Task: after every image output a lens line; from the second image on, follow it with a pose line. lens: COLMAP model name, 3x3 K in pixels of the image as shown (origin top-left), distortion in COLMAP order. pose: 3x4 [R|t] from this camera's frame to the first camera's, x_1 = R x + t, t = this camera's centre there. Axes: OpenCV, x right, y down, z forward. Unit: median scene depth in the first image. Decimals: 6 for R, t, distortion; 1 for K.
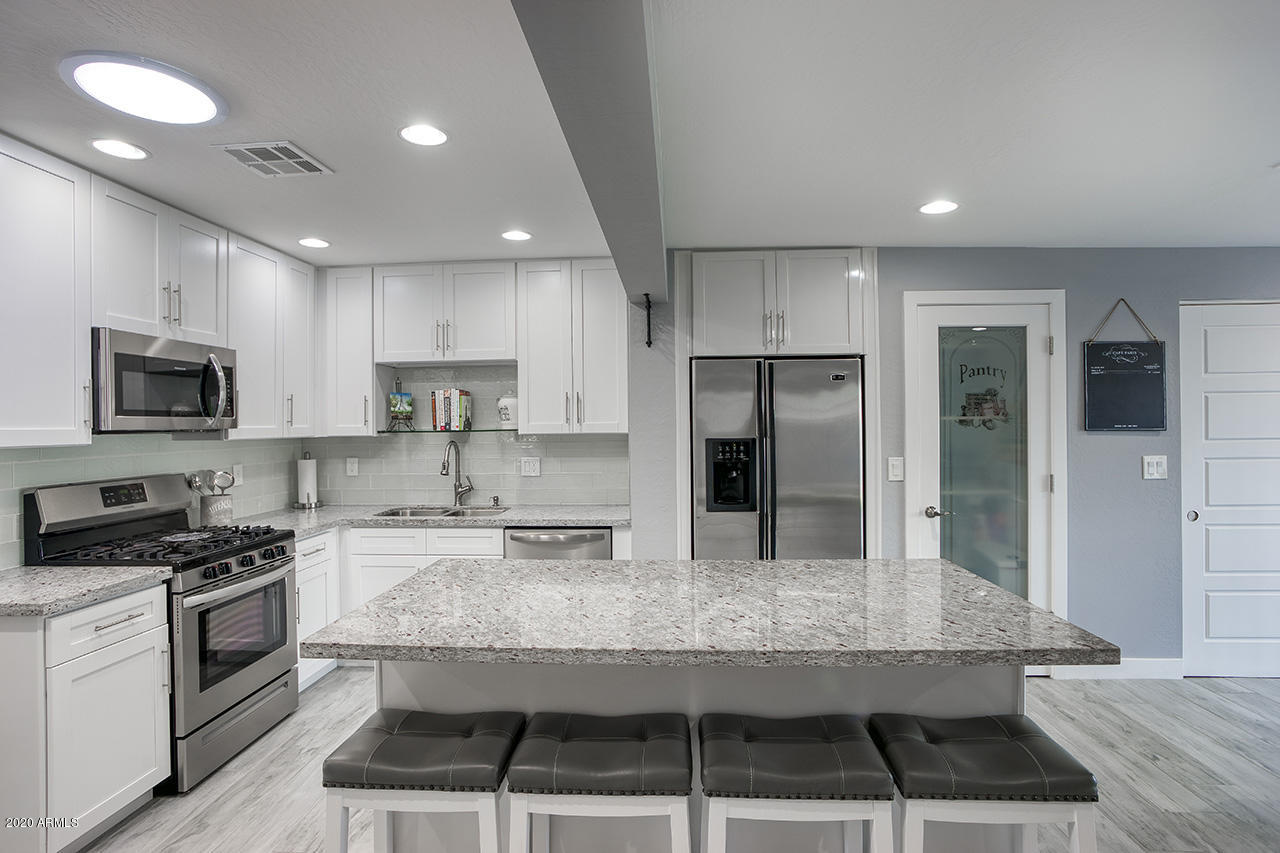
lens RADIAL K [[657.7, 0, 641.9], [0, 657.7, 412.6], [0, 0, 1]] dist [-0.001333, 0.000049]
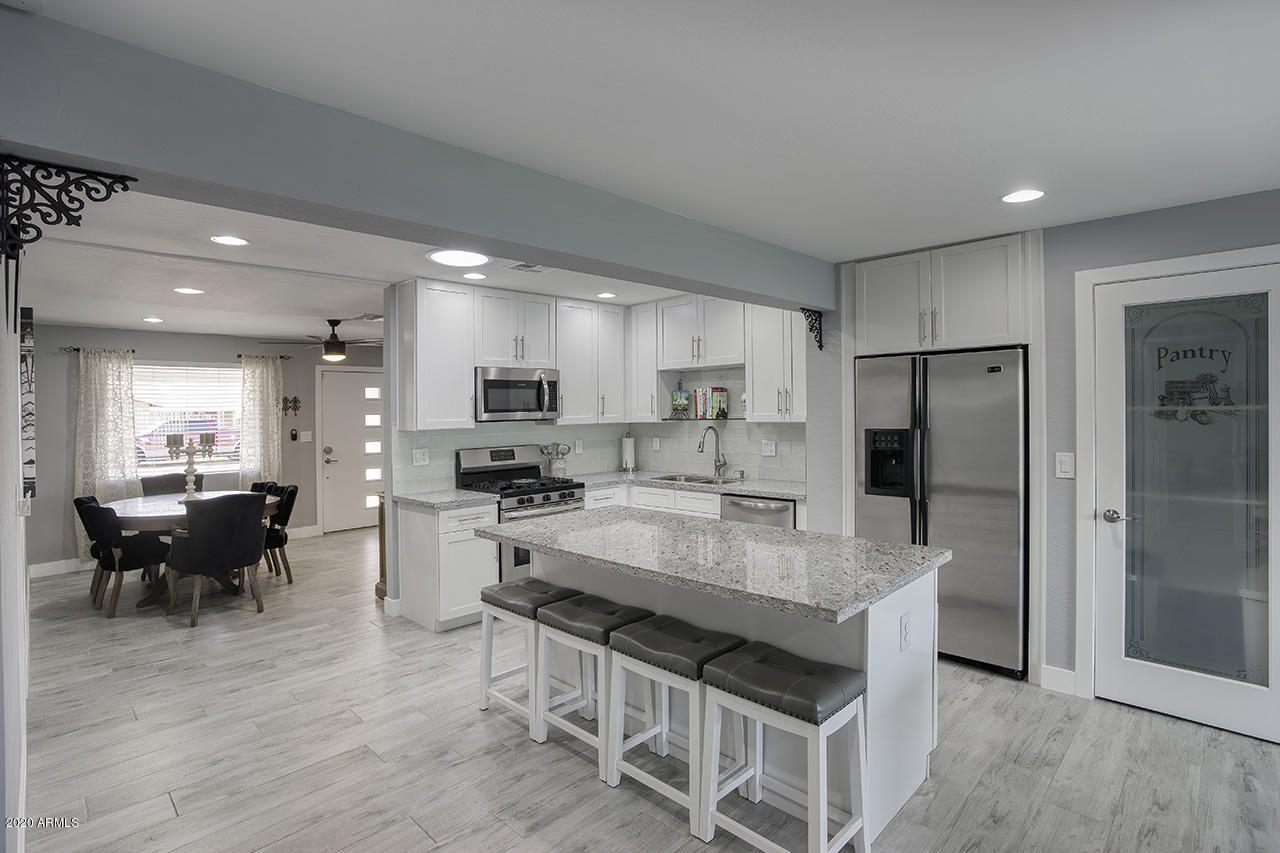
lens RADIAL K [[634.0, 0, 637.5], [0, 634.0, 404.6], [0, 0, 1]] dist [-0.000643, 0.000676]
pose [[0.762501, -0.007703, -0.646942, 0.500809], [0.019918, 0.999735, 0.011572, -0.022115], [0.646681, -0.021710, 0.762452, -0.072856]]
